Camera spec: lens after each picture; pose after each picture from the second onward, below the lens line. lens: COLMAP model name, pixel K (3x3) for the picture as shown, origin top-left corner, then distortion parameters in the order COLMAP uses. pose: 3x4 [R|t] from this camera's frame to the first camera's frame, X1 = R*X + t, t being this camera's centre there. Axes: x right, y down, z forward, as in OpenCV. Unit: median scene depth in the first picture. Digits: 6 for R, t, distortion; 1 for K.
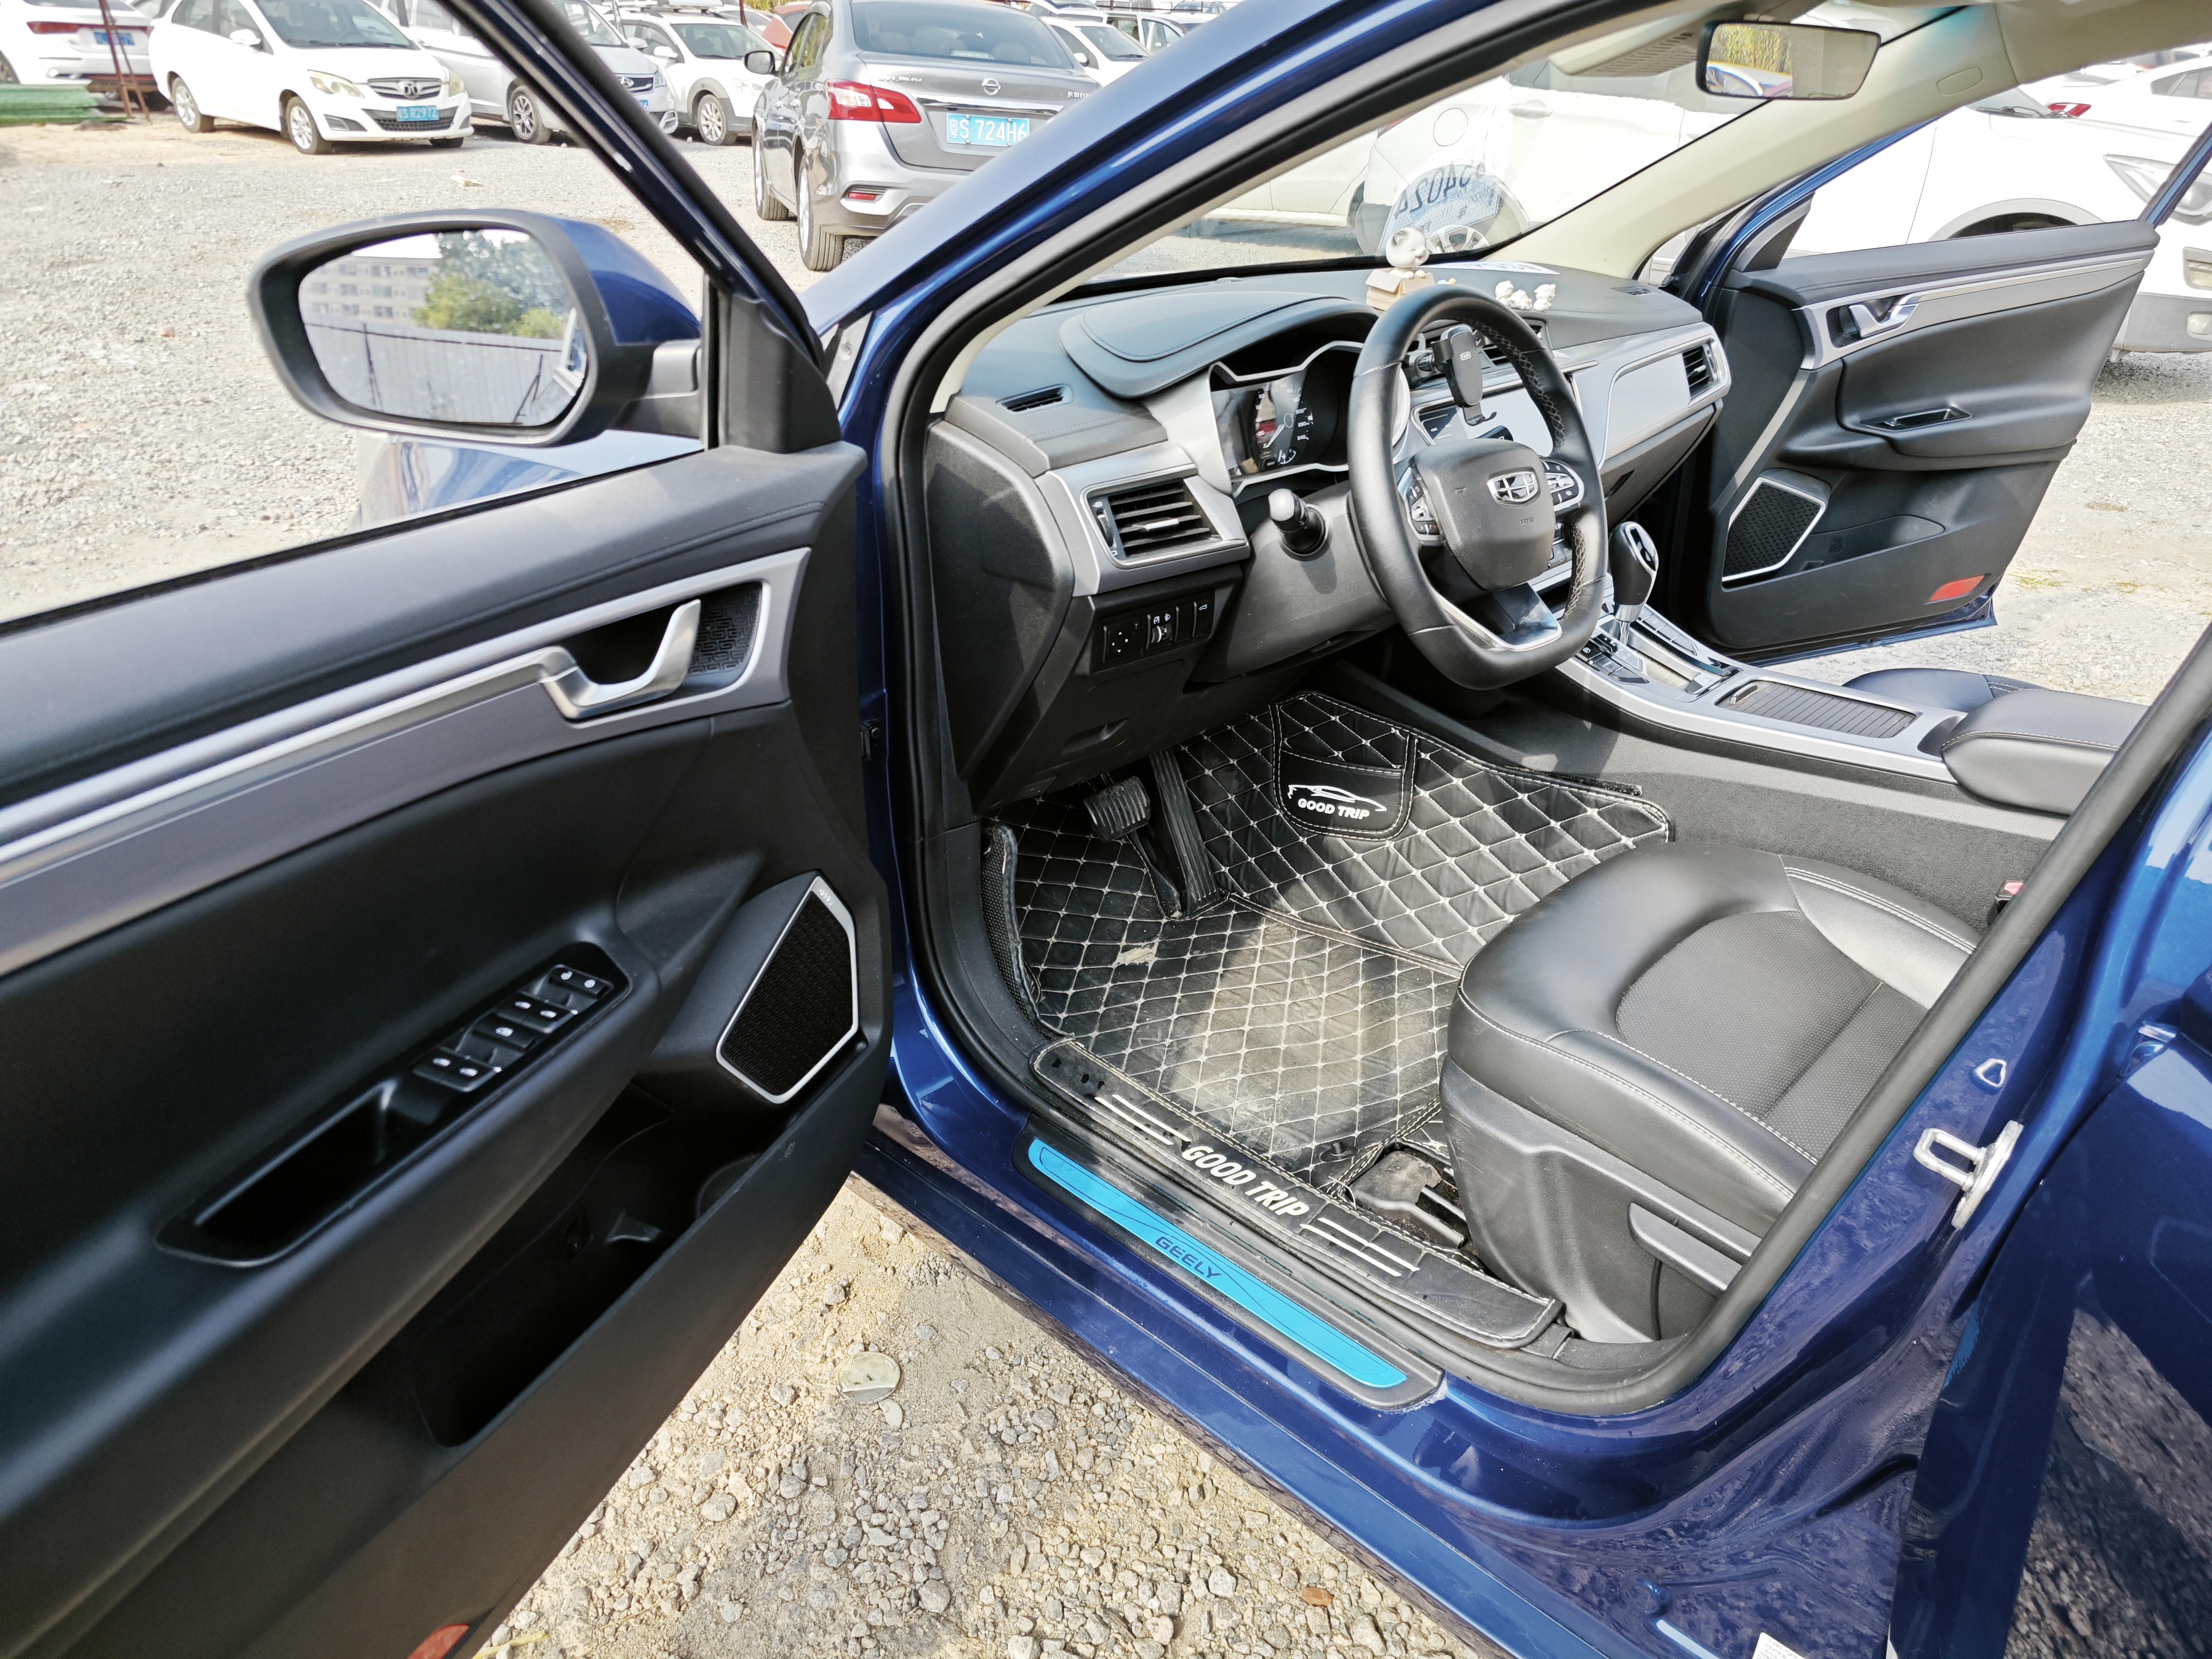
lens RADIAL K [[1489.6, 0, 1098.9], [0, 1489.6, 828.3], [0, 0, 1]] dist [0.013740, -0.006234]
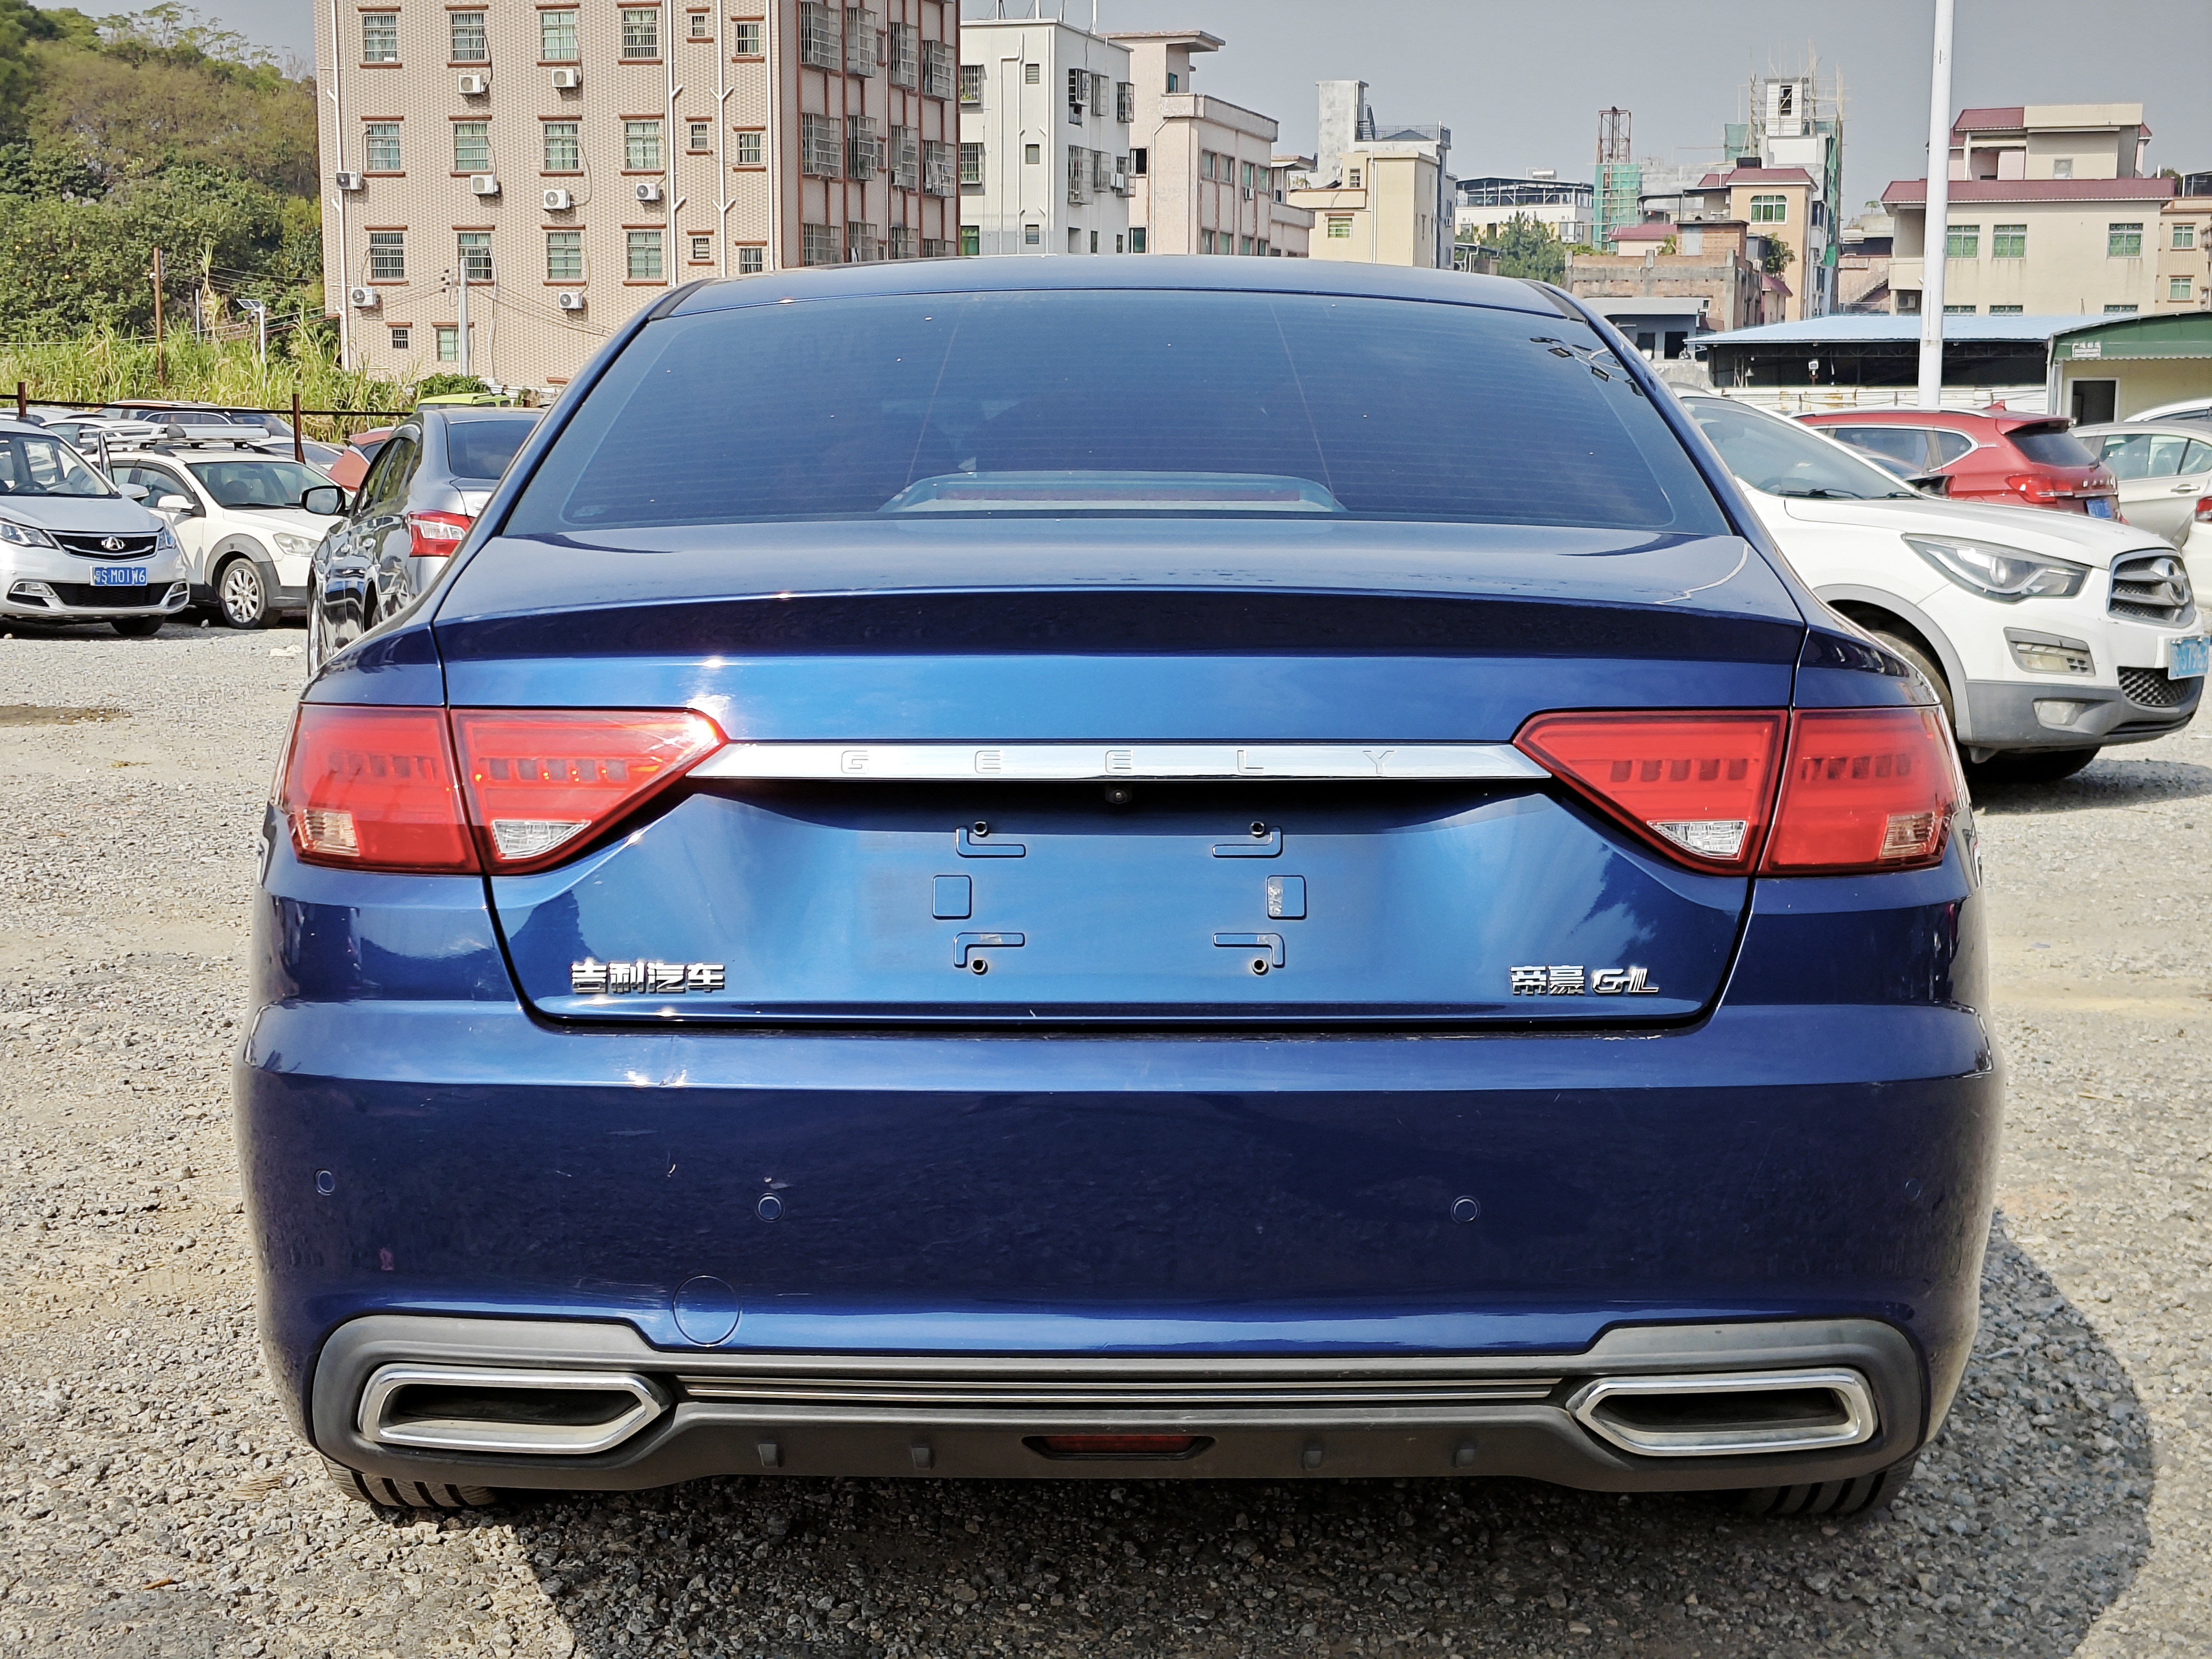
lens RADIAL K [[2928.4, 0, 1105.5], [0, 2928.4, 812.1], [0, 0, 1]] dist [0.015553, 0.000000]
pose [[0.997543, -0.039529, 0.057834, 0.043529], [0.057727, 0.931551, -0.358998, 0.109872], [-0.039685, 0.361455, 0.931545, -0.195372]]
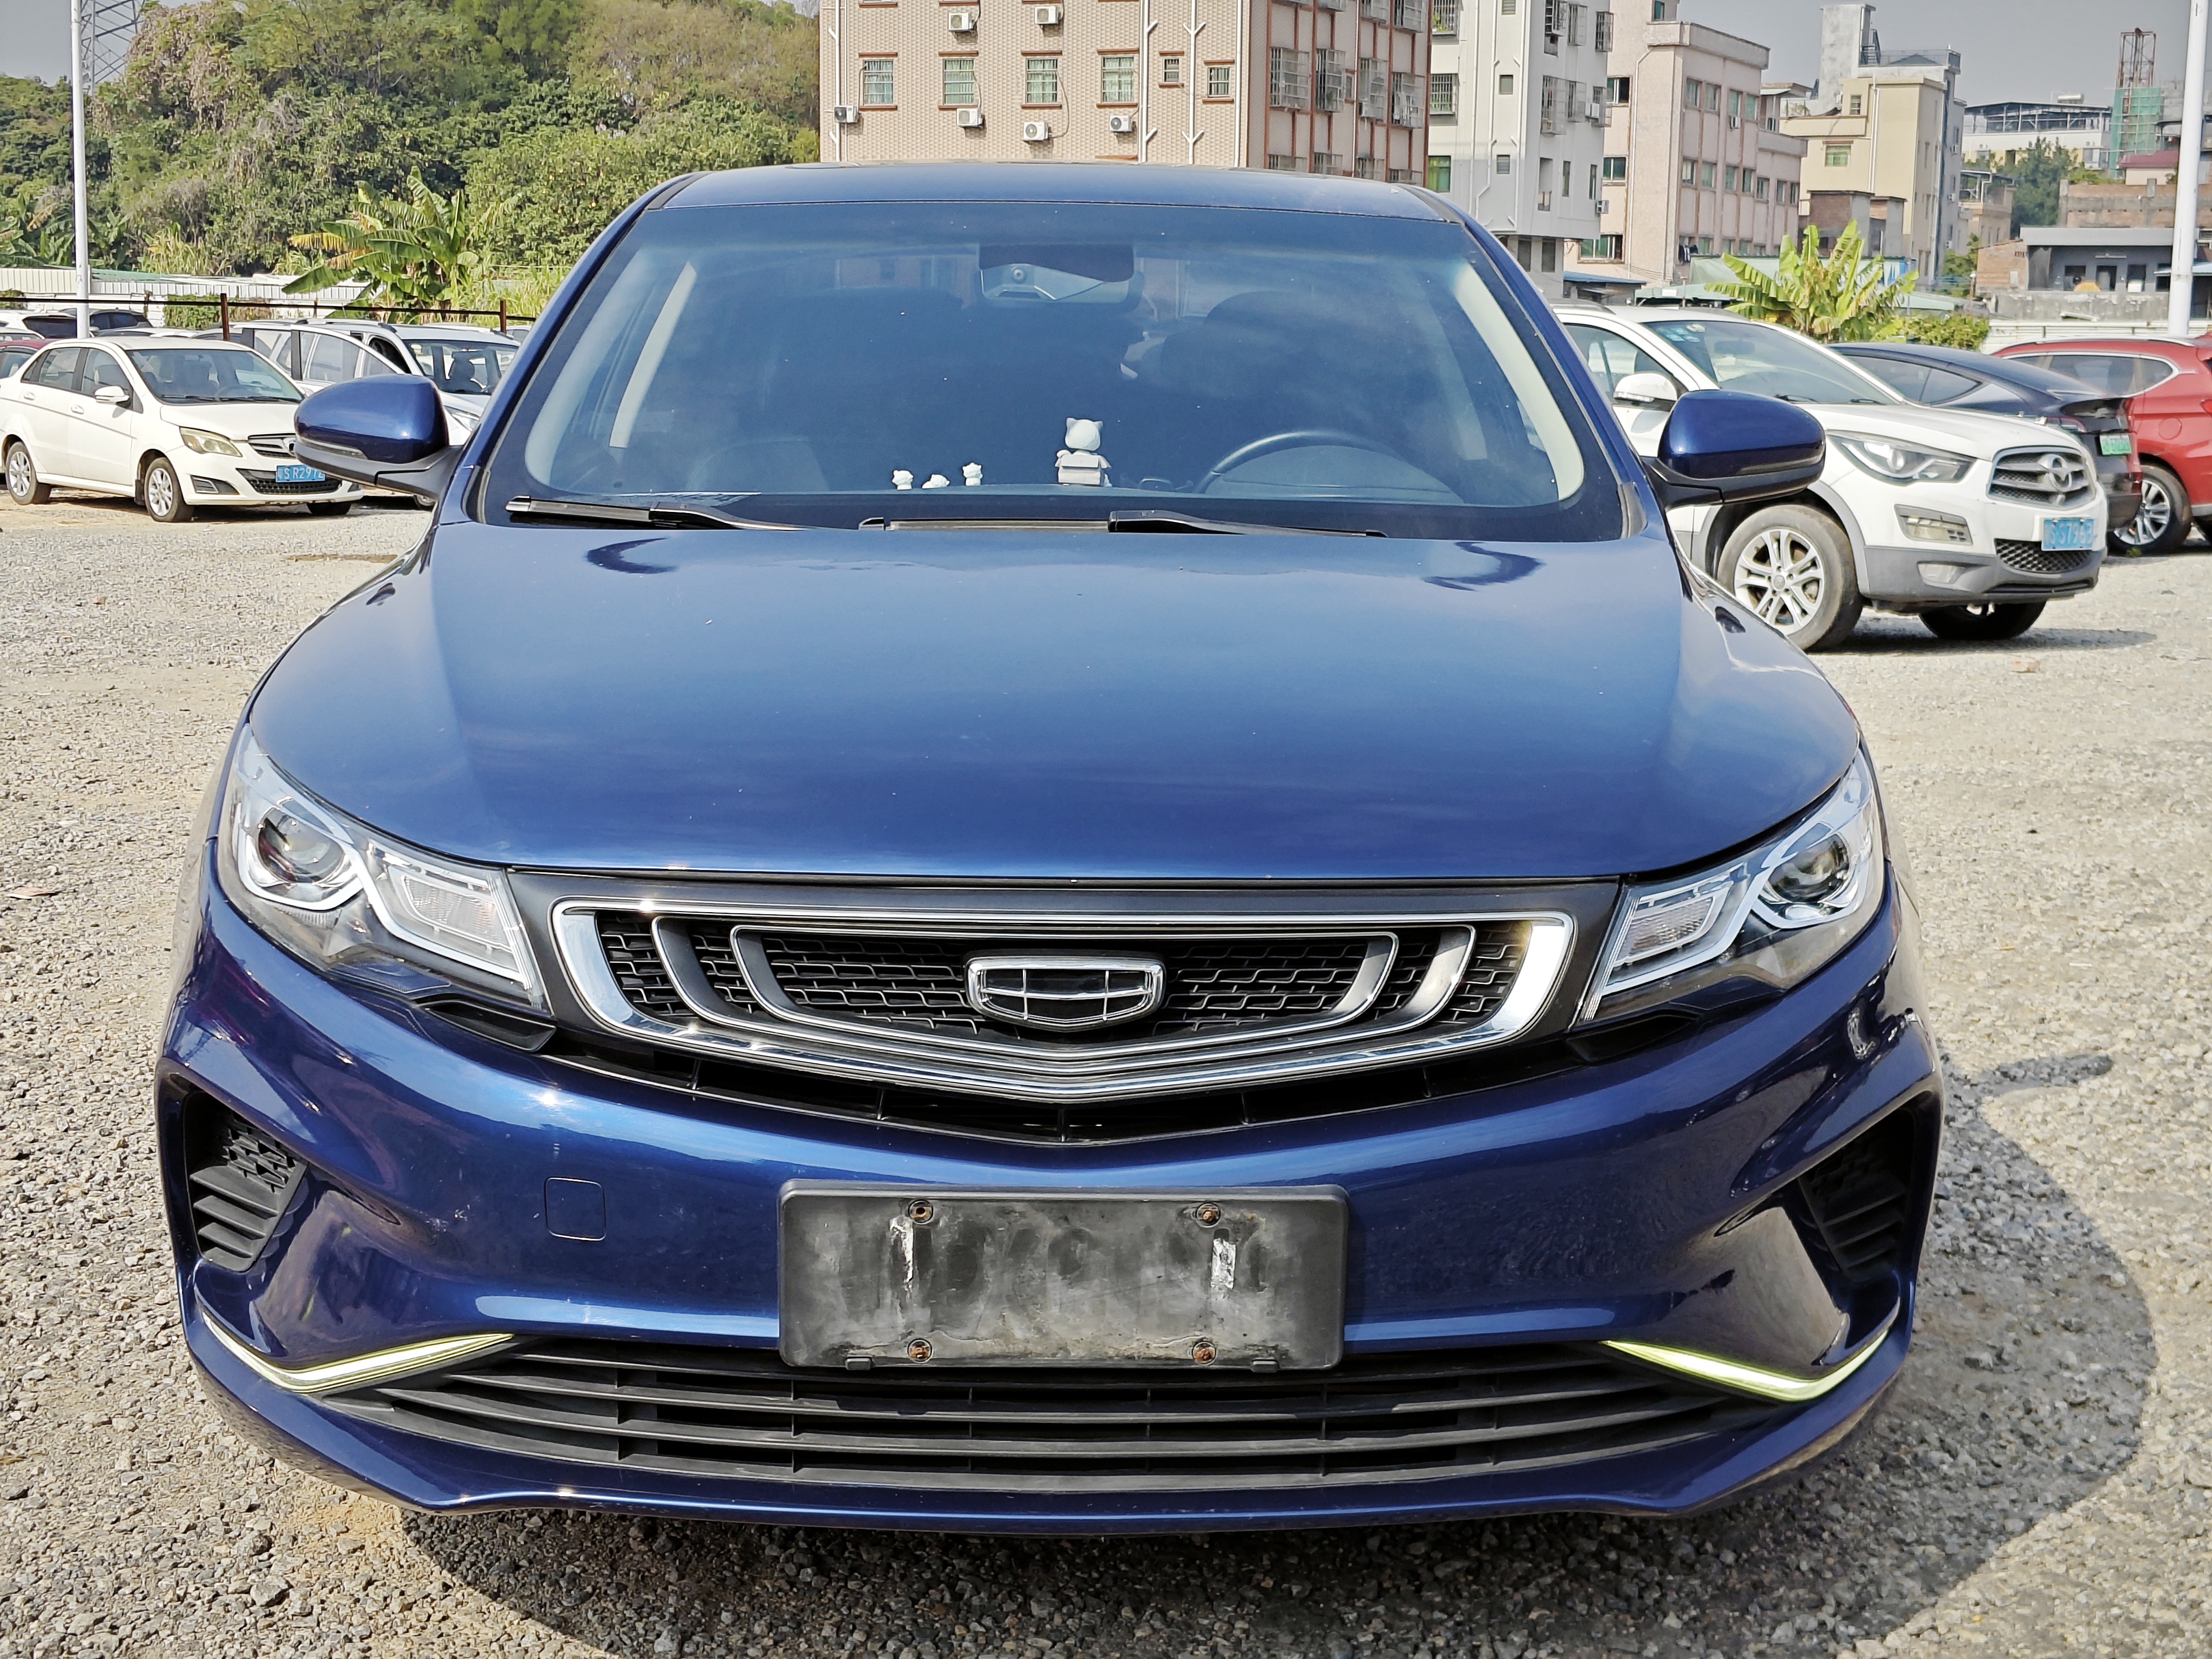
lens RADIAL K [[2928.4, 0, 1106.4], [0, 2928.4, 842.4], [0, 0, 1]] dist [0.015553, 0.000000]
pose [[0.993627, -0.002245, -0.112695, 0.155319], [-0.035176, 0.943693, -0.328947, 0.216226], [0.107088, 0.330815, 0.937600, -0.372847]]
